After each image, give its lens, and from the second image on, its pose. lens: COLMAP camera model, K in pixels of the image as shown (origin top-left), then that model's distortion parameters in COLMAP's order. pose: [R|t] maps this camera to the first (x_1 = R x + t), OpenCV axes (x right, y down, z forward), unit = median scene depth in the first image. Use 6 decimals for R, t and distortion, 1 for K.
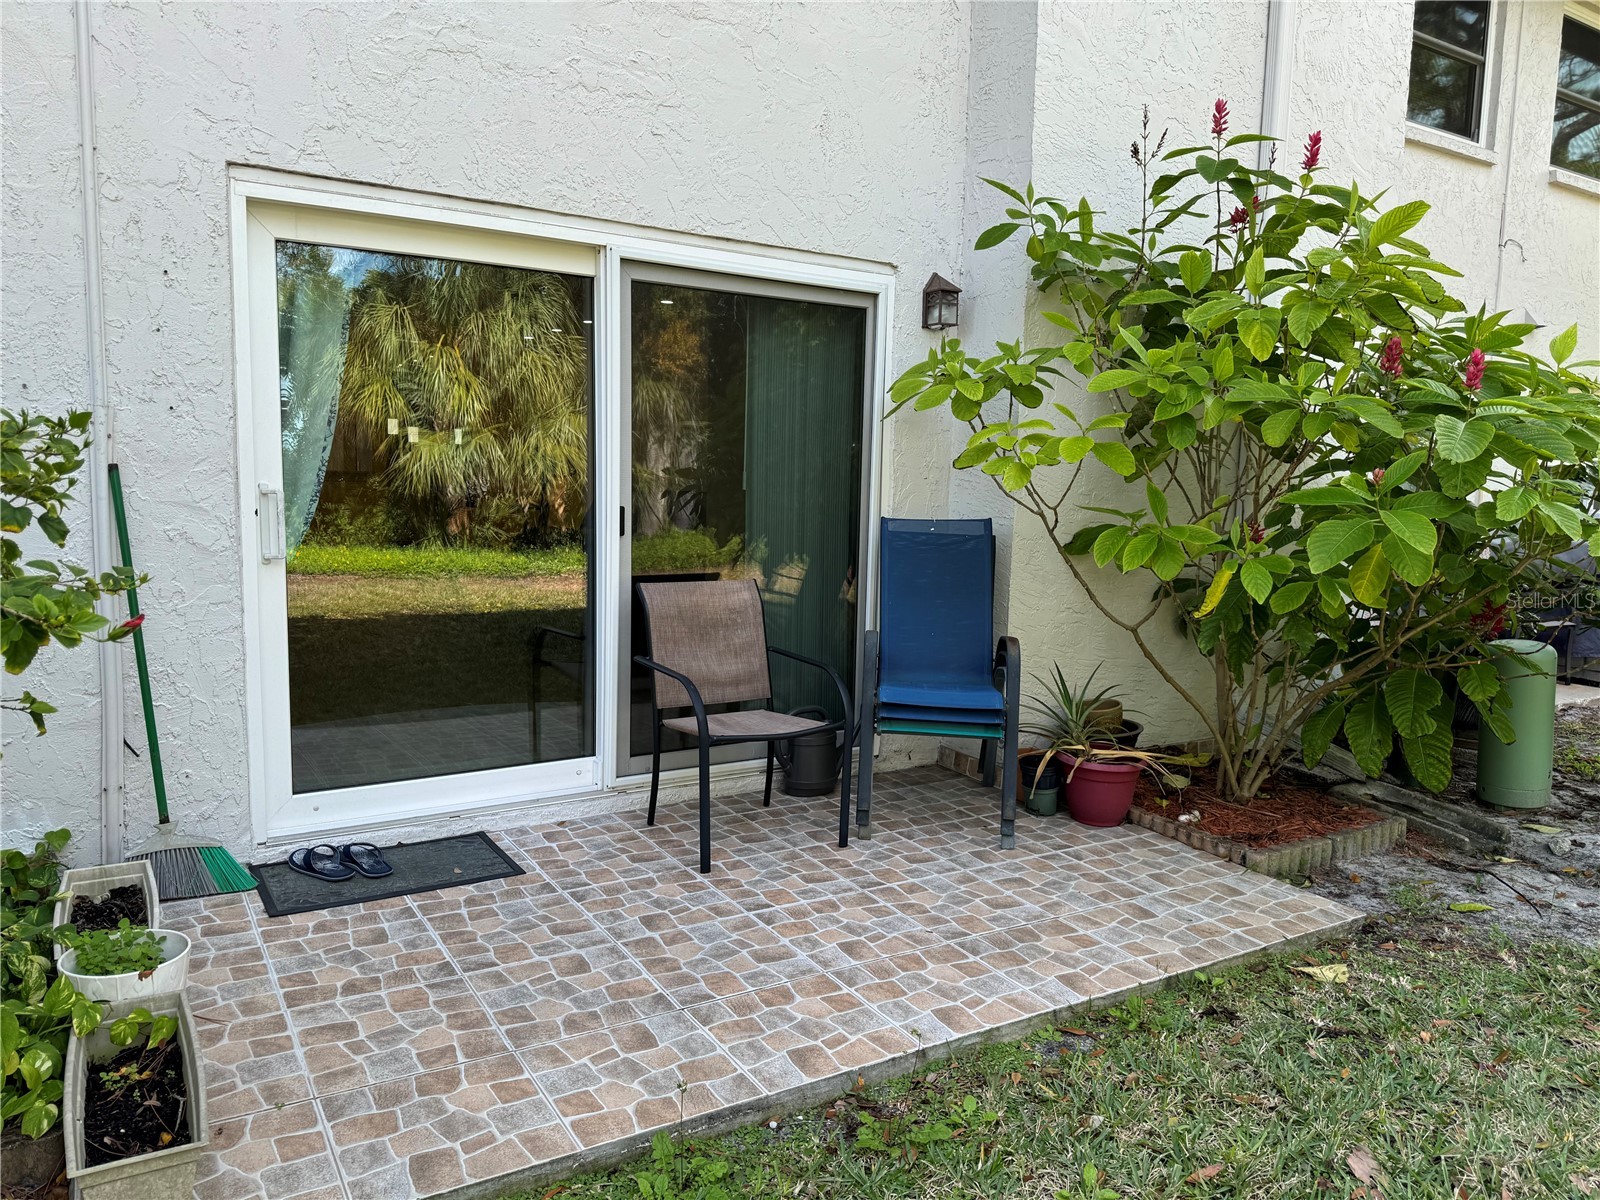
lens RADIAL K [[1121.7, 0, 800.0], [0, 1121.7, 600.0], [0, 0, 1]] dist [0.051566, -0.048261]
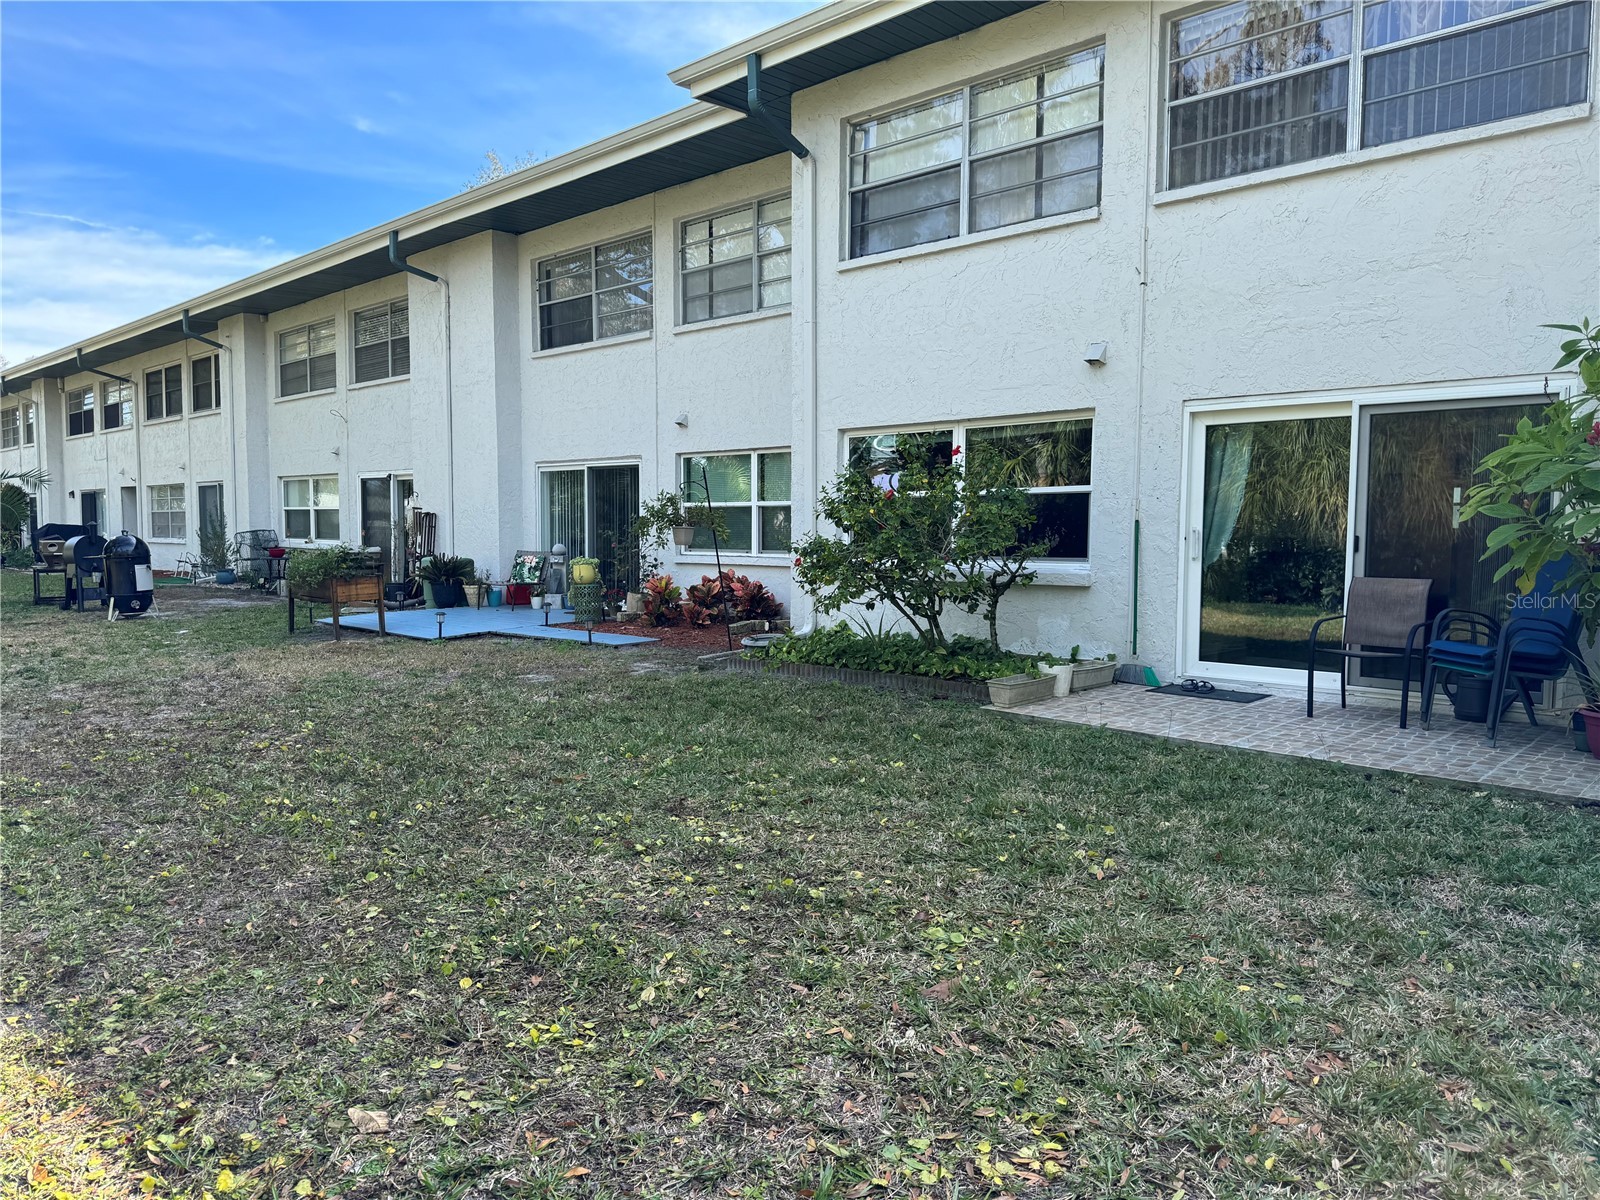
lens RADIAL K [[1121.7, 0, 800.0], [0, 1121.7, 600.0], [0, 0, 1]] dist [0.051566, -0.048261]
pose [[0.263200, 0.049468, -0.963472, 1.576447], [-0.098232, 0.994868, 0.024245, 0.073540], [0.959727, 0.088263, 0.266709, -0.416150]]
